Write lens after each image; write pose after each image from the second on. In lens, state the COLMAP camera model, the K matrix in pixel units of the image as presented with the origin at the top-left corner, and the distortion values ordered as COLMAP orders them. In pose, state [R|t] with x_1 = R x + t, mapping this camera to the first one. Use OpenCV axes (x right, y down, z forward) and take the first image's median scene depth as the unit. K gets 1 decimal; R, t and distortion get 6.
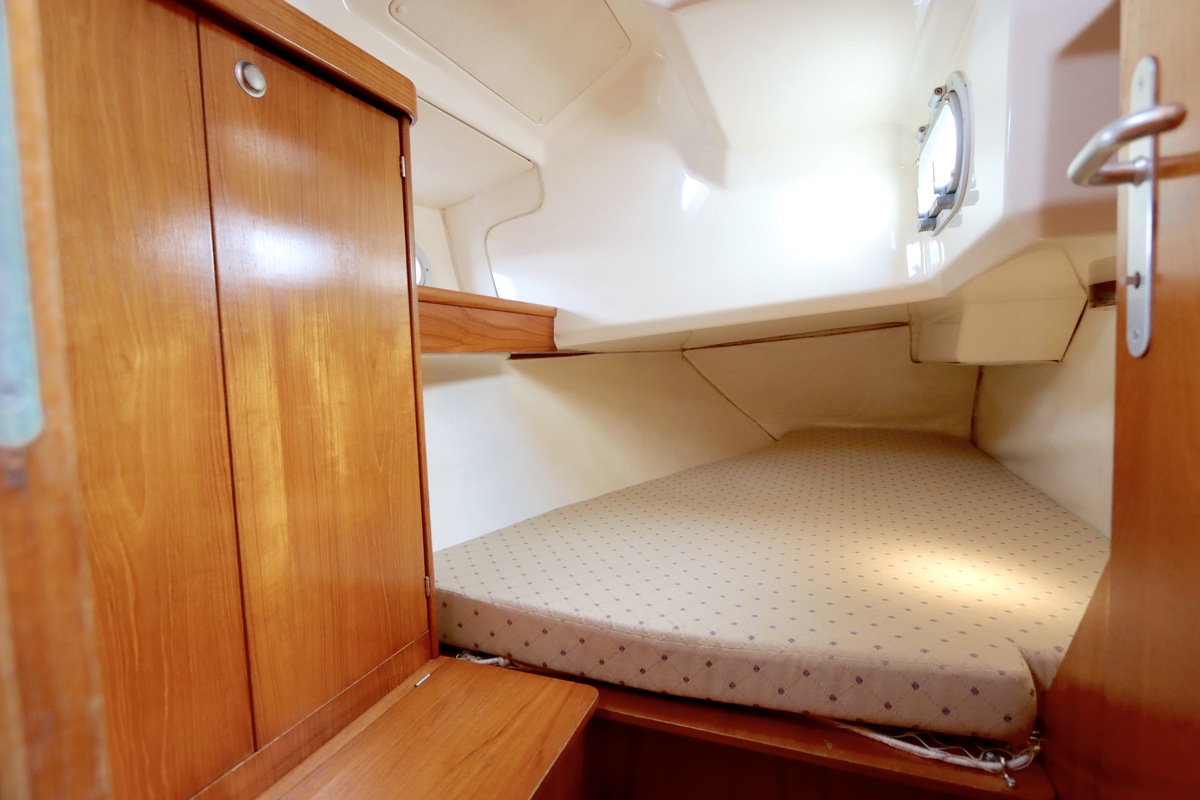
lens RADIAL K [[569.0, 0, 597.0], [0, 569.0, 392.7], [0, 0, 1]] dist [-0.018848, 0.002164]
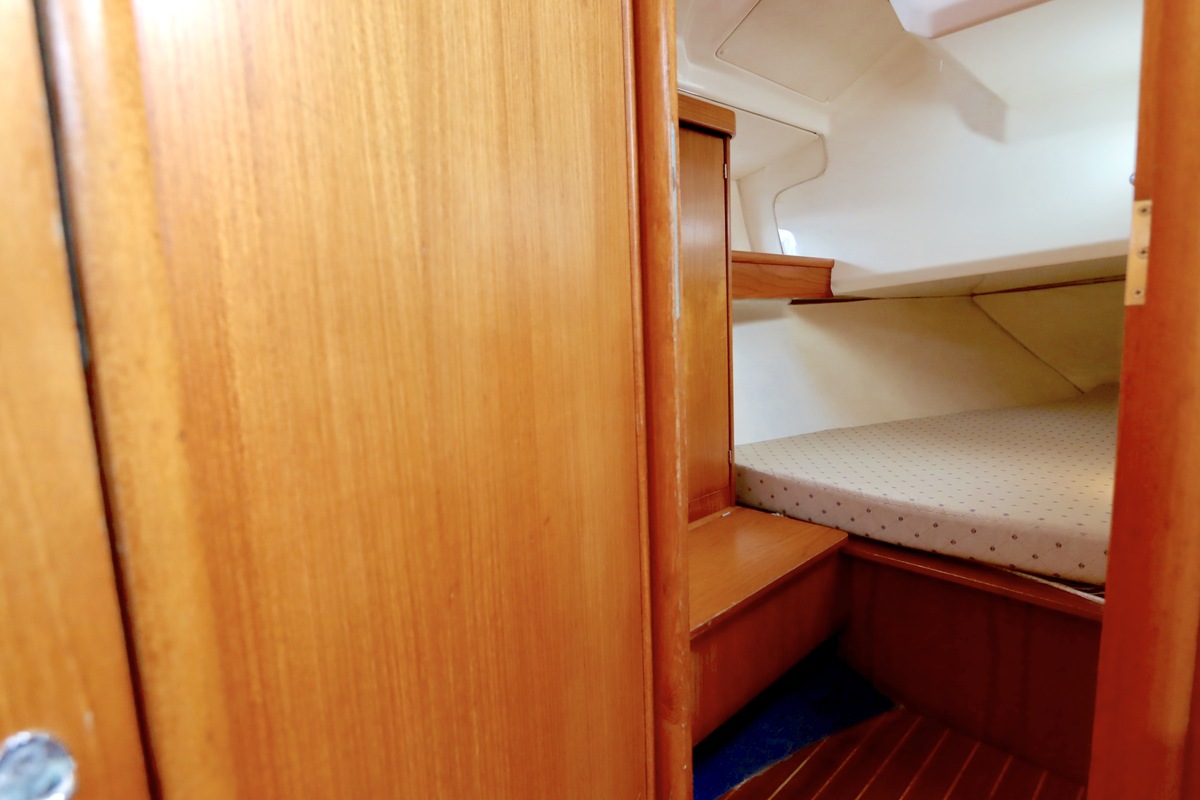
lens RADIAL K [[604.1, 0, 602.2], [0, 604.1, 393.3], [0, 0, 1]] dist [-0.016892, 0.001013]
pose [[0.905073, 0.054226, -0.421785, 0.057261], [-0.020107, 0.996184, 0.084928, 0.048619], [0.424780, -0.068385, 0.902710, -0.571791]]
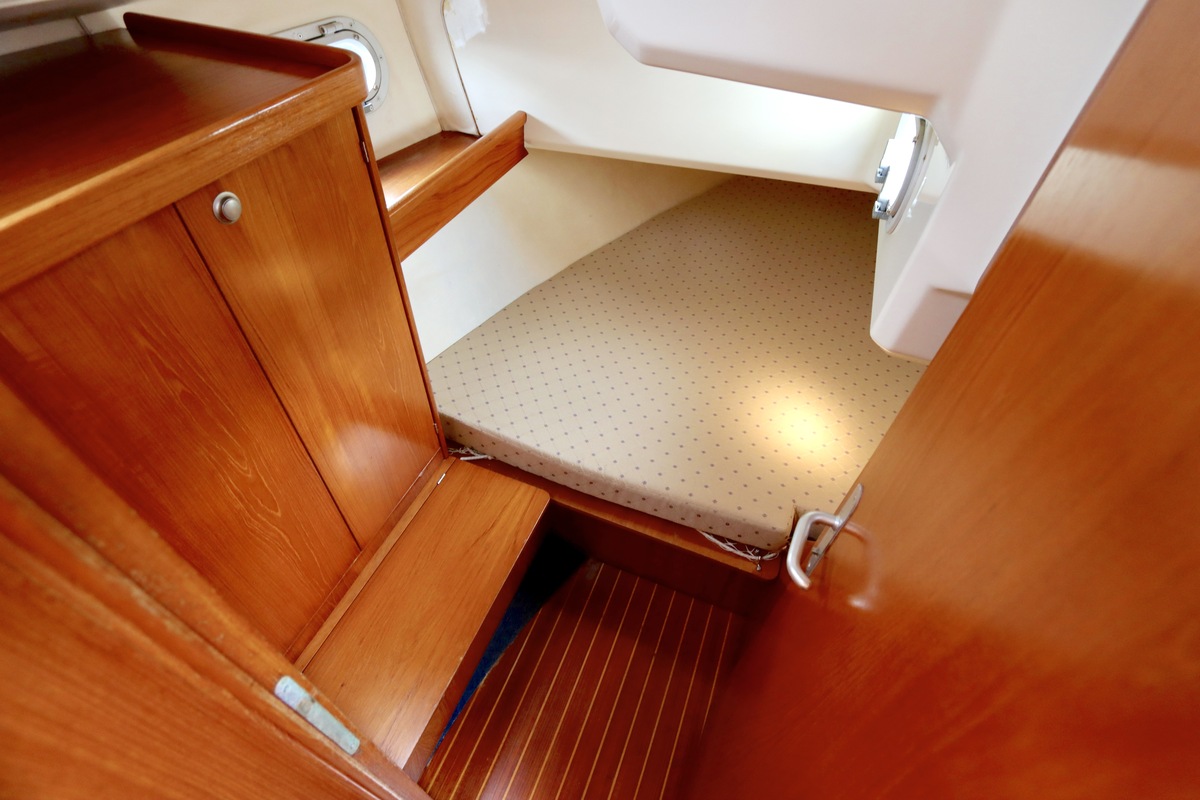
lens RADIAL K [[569.0, 0, 597.0], [0, 569.0, 392.7], [0, 0, 1]] dist [-0.018848, 0.002164]
pose [[0.997230, 0.049717, 0.055331, 0.030450], [-0.074031, 0.735948, 0.672978, -0.763993], [-0.007262, -0.675210, 0.737590, -0.026497]]
